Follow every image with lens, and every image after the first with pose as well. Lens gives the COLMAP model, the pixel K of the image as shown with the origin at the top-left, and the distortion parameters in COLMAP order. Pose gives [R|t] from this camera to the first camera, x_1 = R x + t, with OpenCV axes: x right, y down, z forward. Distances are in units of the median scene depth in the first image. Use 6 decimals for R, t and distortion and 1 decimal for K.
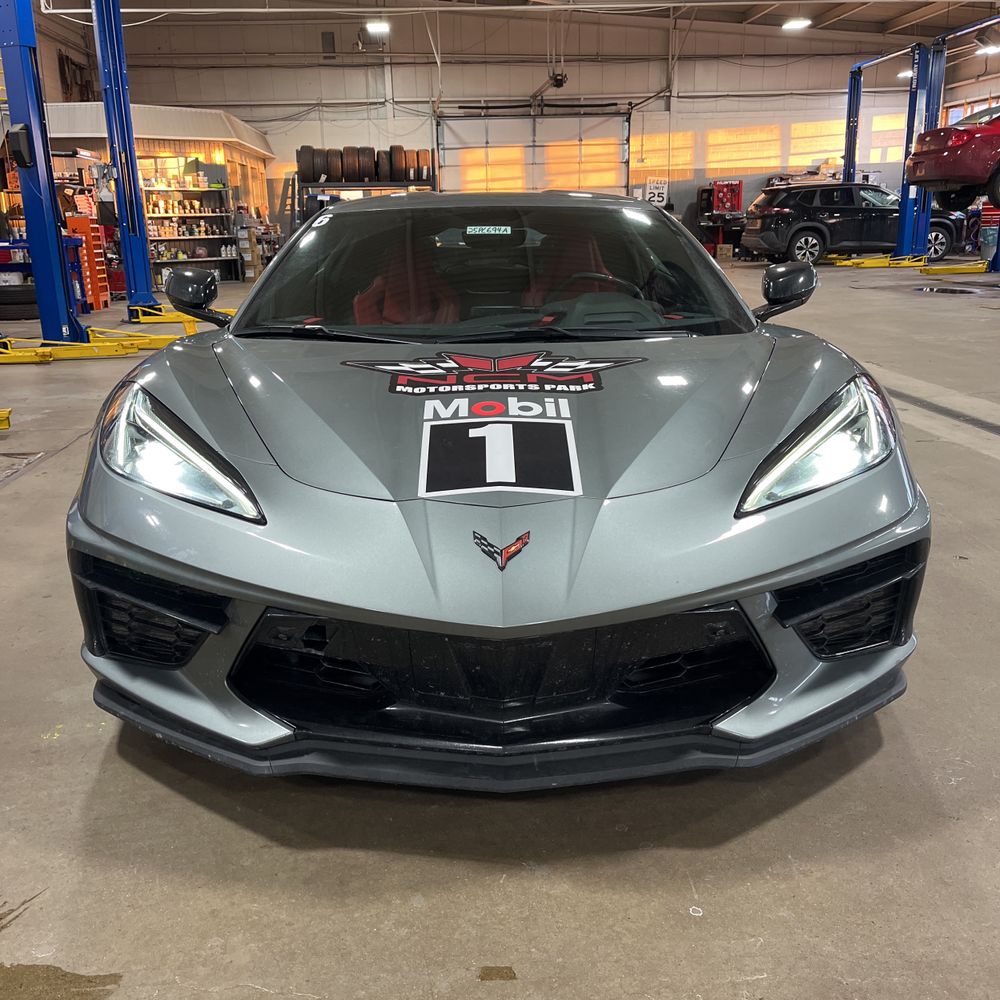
lens RADIAL K [[1010.6, 0, 491.0], [0, 1010.6, 512.4], [0, 0, 1]] dist [0.019089, 0.000000]
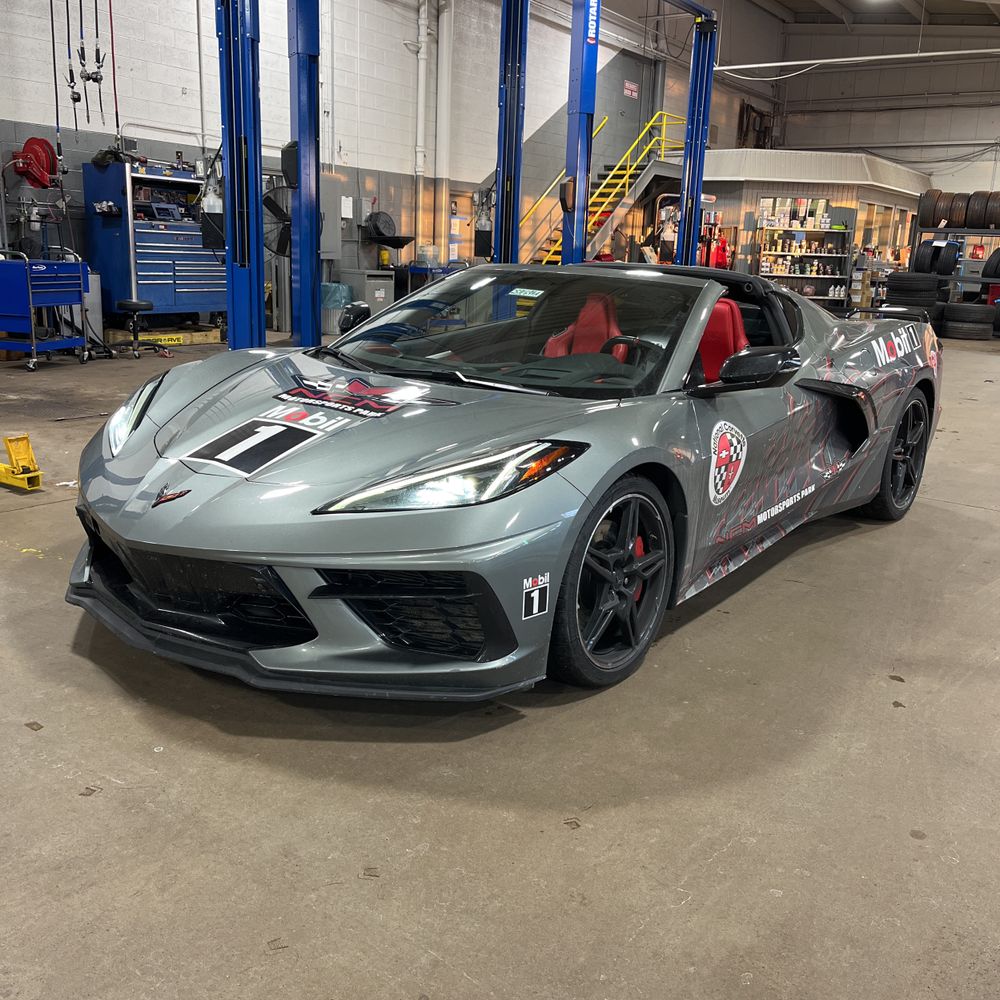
lens RADIAL K [[1010.6, 0, 496.4], [0, 1010.6, 514.5], [0, 0, 1]] dist [0.019089, 0.000000]
pose [[0.783295, 0.206630, -0.586304, 0.117413], [-0.223063, 0.973757, 0.045169, -0.010587], [0.580251, 0.095402, 0.808831, 0.003532]]
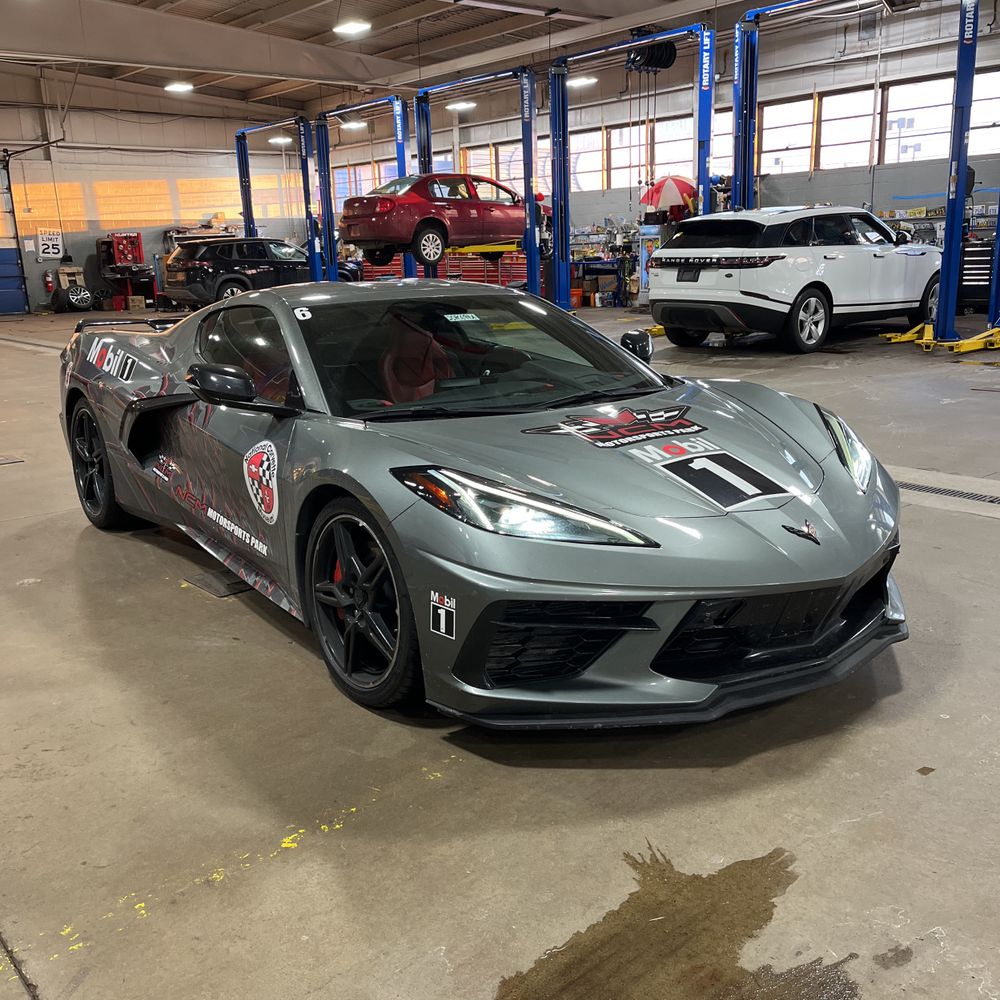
lens RADIAL K [[1010.6, 0, 501.3], [0, 1010.6, 502.8], [0, 0, 1]] dist [0.019089, 0.000000]
pose [[0.804715, -0.146840, 0.575214, -0.112415], [0.175373, 0.984484, 0.005973, -0.009022], [-0.567166, 0.096071, 0.817981, -0.001766]]
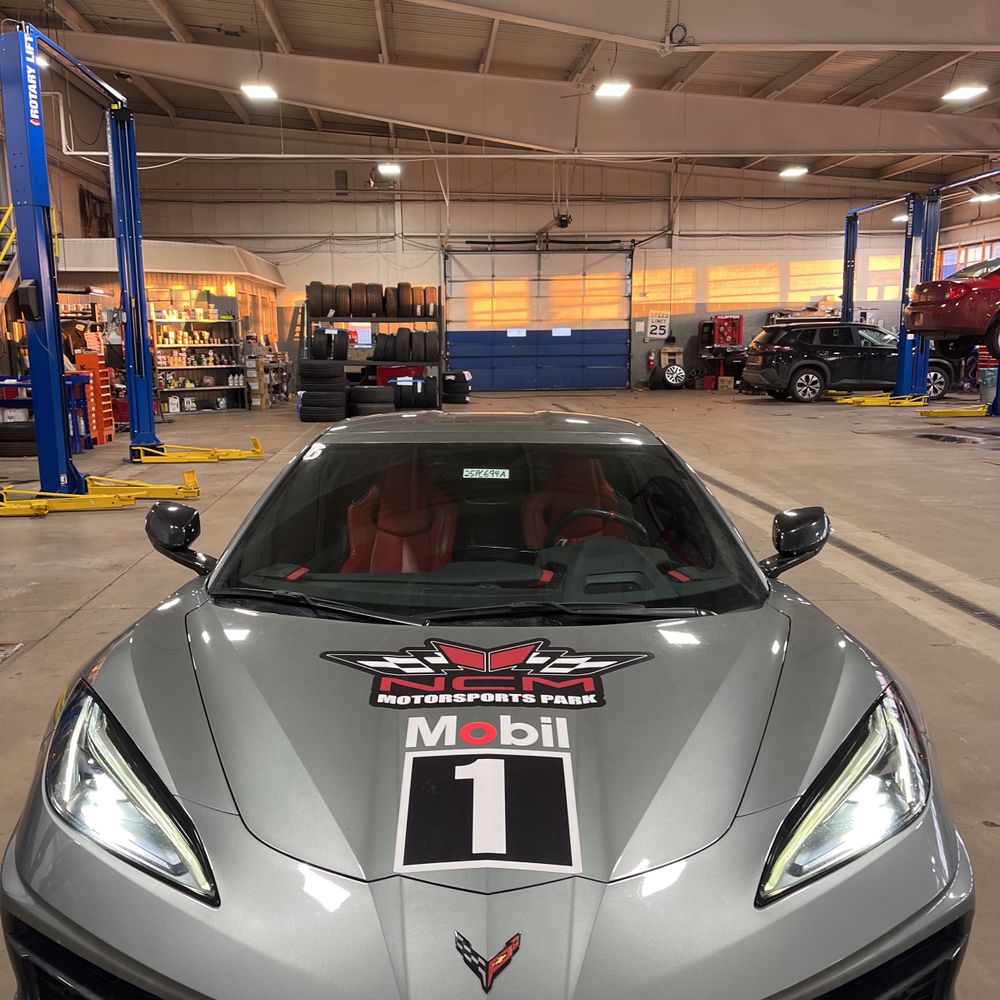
lens RADIAL K [[1010.6, 0, 491.7], [0, 1010.6, 519.2], [0, 0, 1]] dist [0.019089, 0.000000]
pose [[0.999876, 0.015559, -0.002322, 0.000933], [-0.015714, 0.994767, -0.100959, -0.022331], [0.000739, 0.100983, 0.994888, 0.008617]]
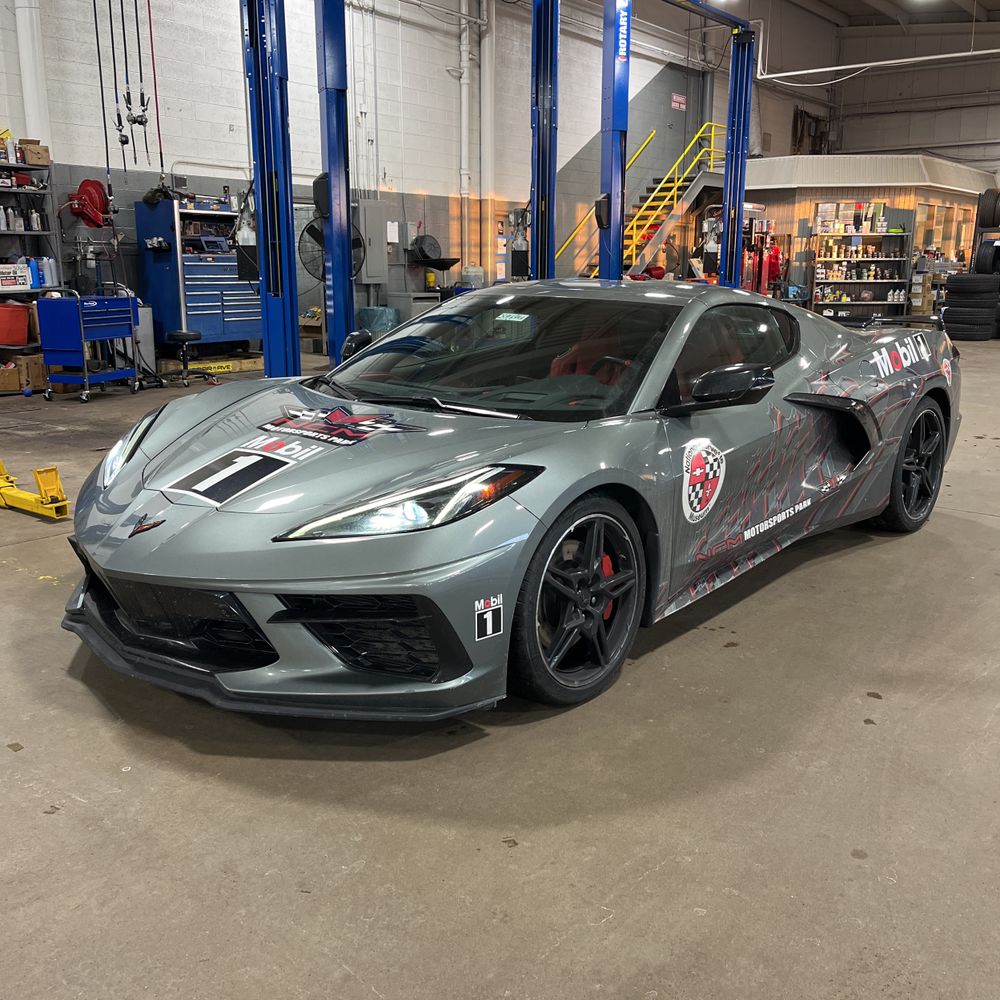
lens RADIAL K [[1010.6, 0, 491.9], [0, 1010.6, 510.3], [0, 0, 1]] dist [0.019089, 0.000000]
pose [[0.741105, 0.180084, -0.646787, 0.131091], [-0.200685, 0.978731, 0.042556, -0.015169], [0.640694, 0.098261, 0.761483, 0.010342]]
